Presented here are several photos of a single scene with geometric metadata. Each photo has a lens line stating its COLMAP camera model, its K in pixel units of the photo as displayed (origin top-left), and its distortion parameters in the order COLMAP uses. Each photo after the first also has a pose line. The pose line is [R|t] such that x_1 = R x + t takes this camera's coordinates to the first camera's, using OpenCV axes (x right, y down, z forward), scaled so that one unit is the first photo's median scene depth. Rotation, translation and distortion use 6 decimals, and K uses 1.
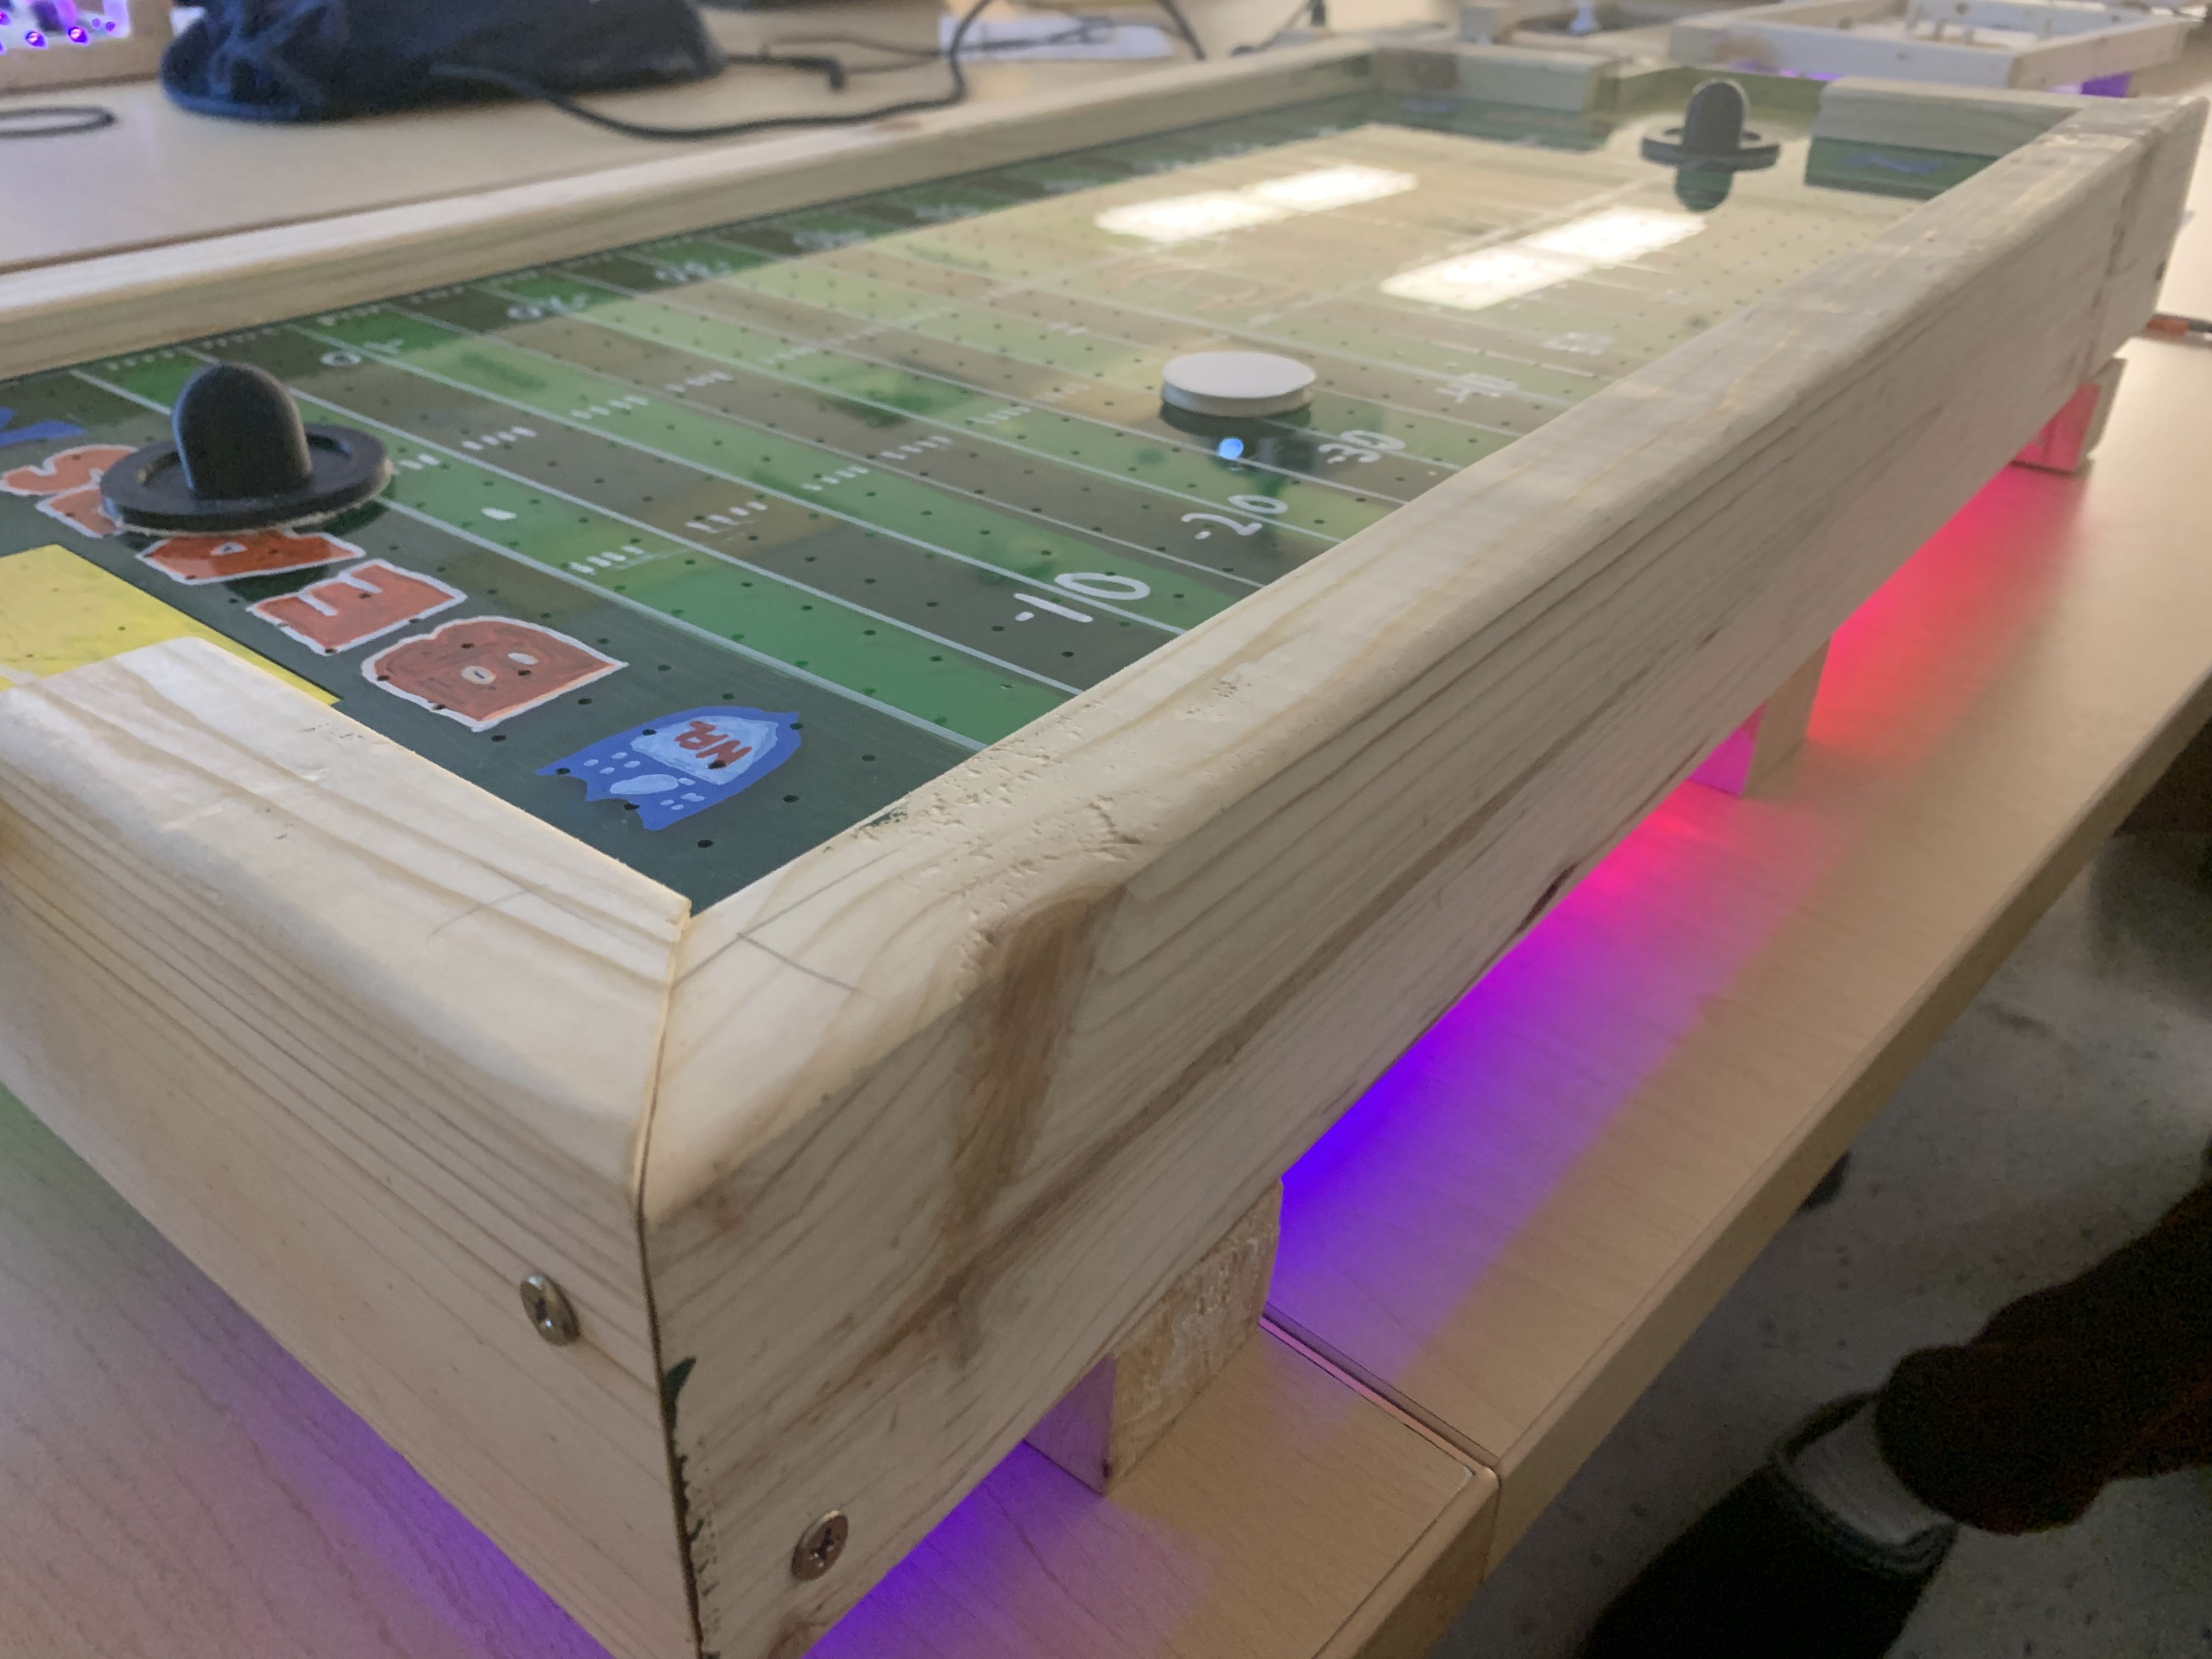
lens RADIAL K [[1666.0, 0, 1106.0], [0, 1666.0, 829.5], [0, 0, 1]] dist [0.031996, -0.001529]
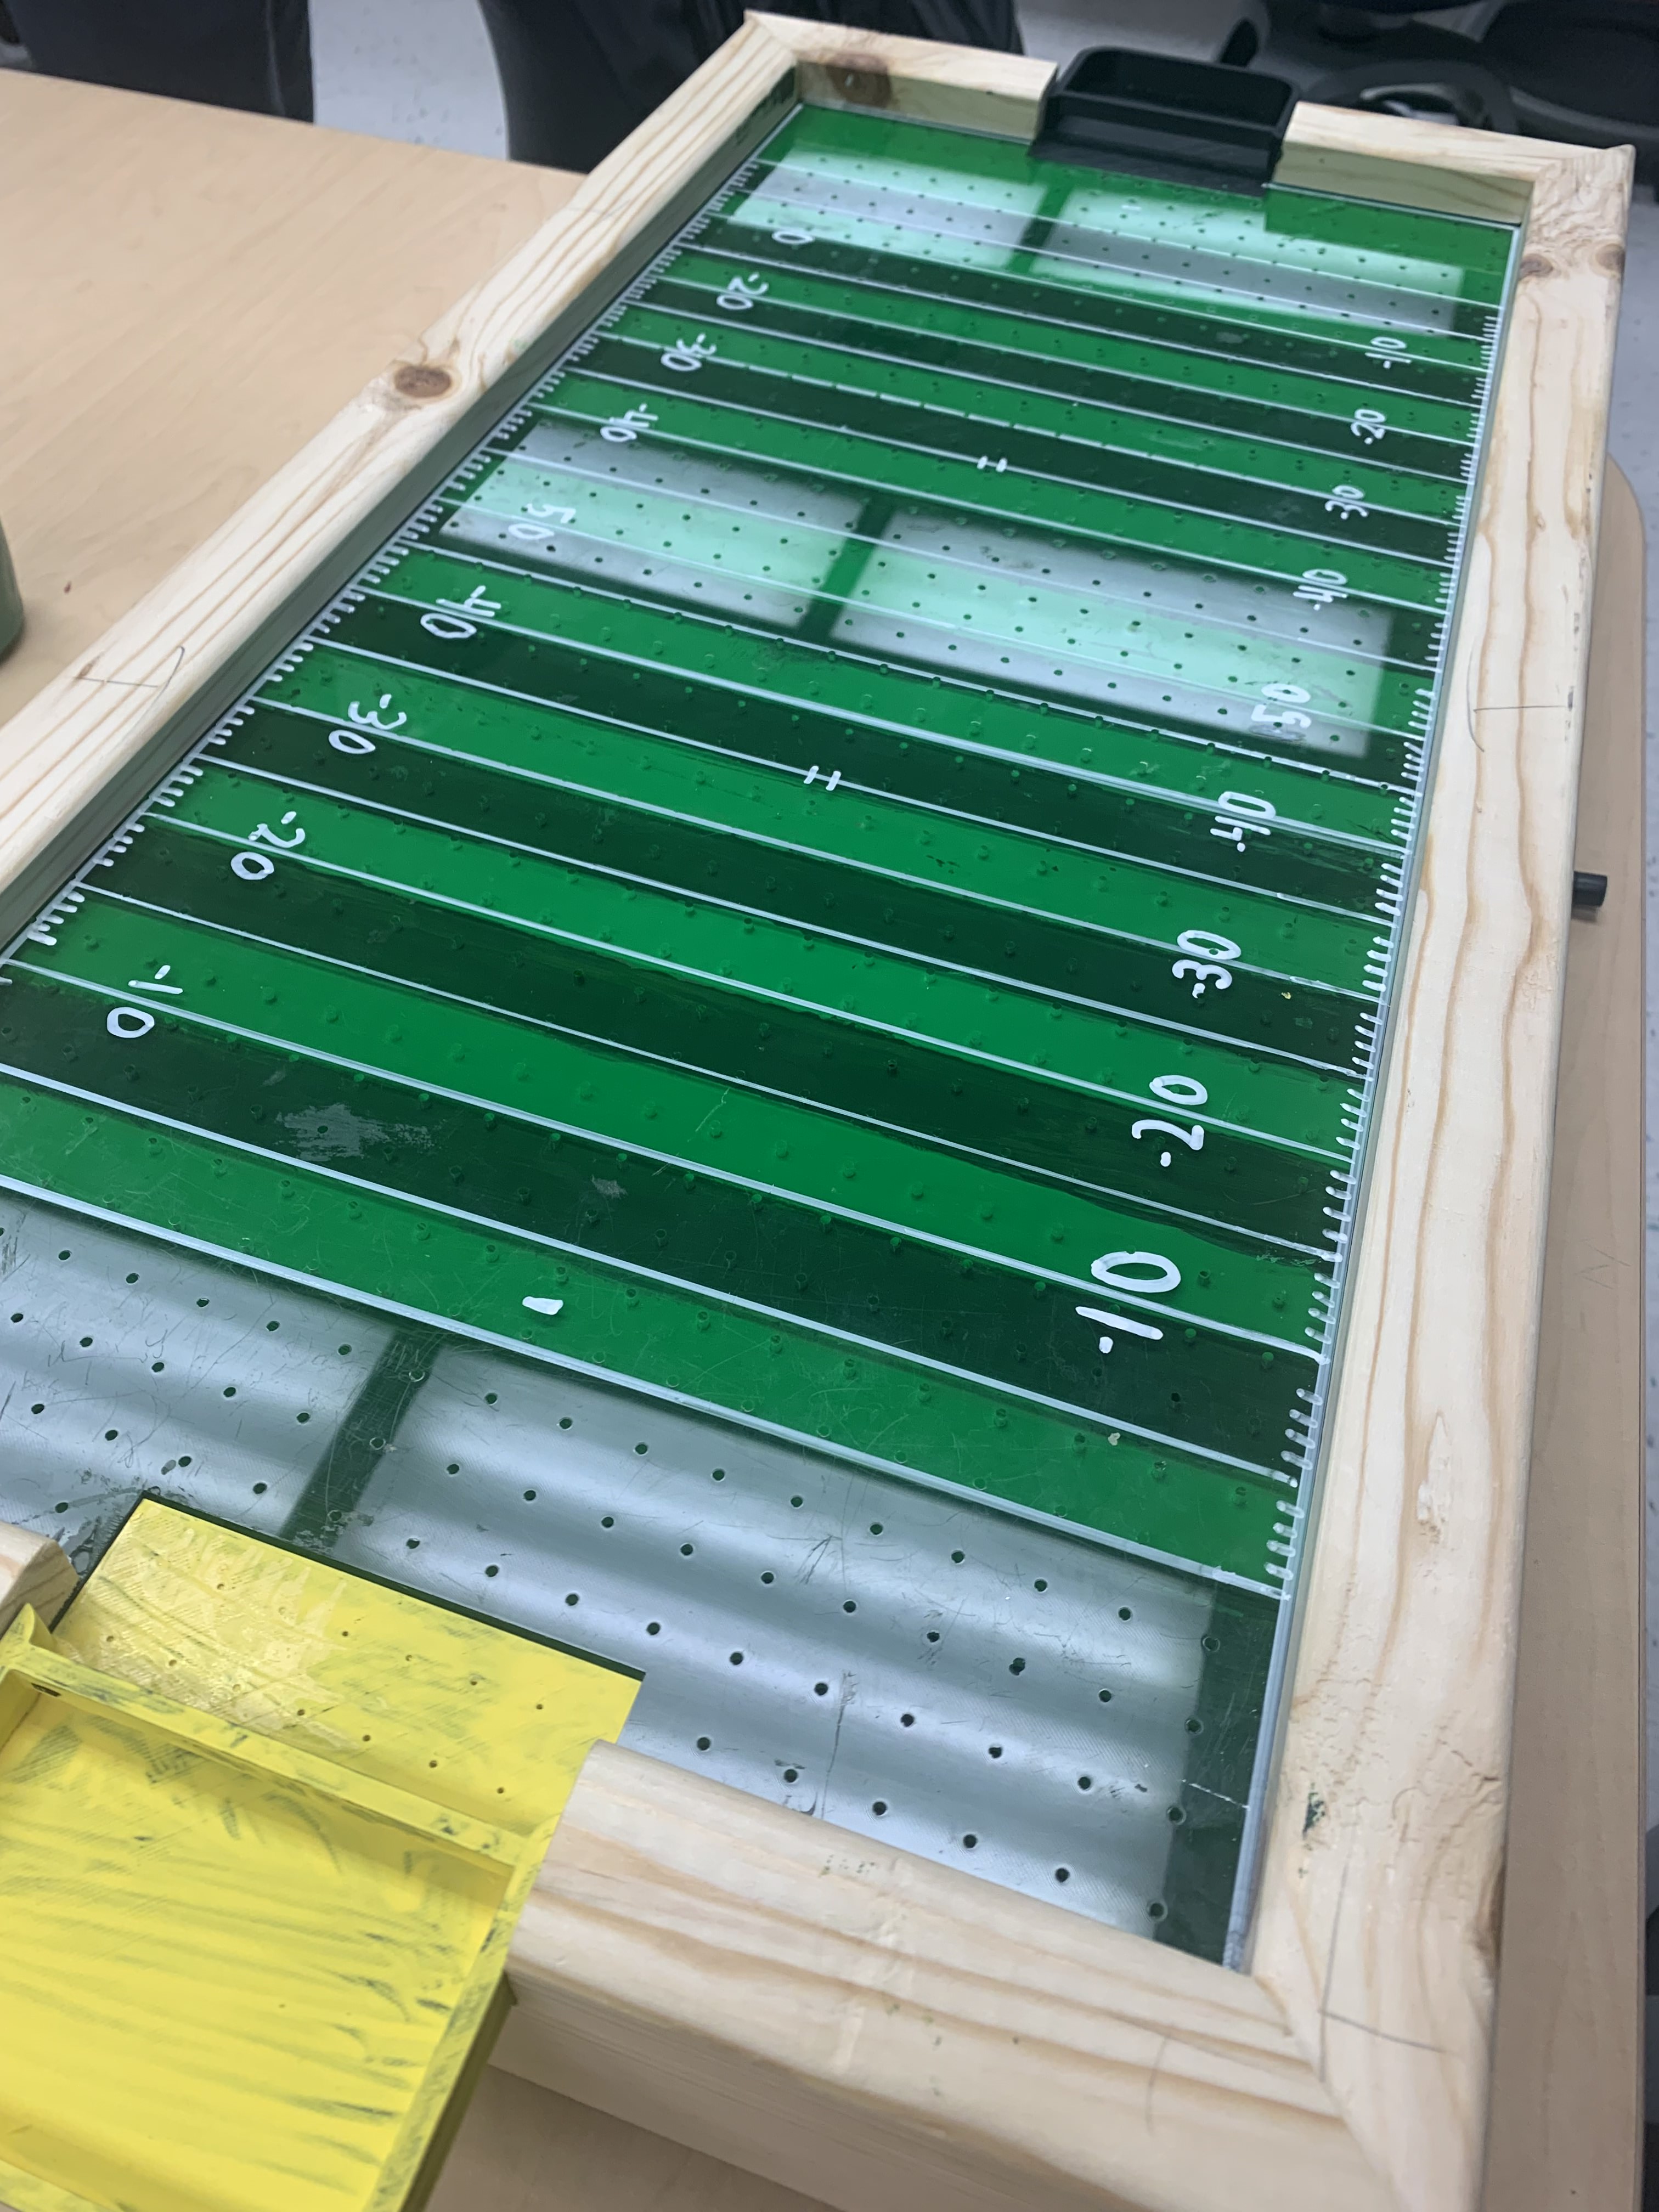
lens RADIAL K [[1666.0, 0, 829.5], [0, 1666.0, 1106.0], [0, 0, 1]] dist [0.031996, -0.001529]
pose [[0.943042, -0.225323, 0.244748, -0.419794], [0.135944, 0.932480, 0.334665, -0.615206], [-0.303630, -0.282331, 0.909999, 0.062442]]
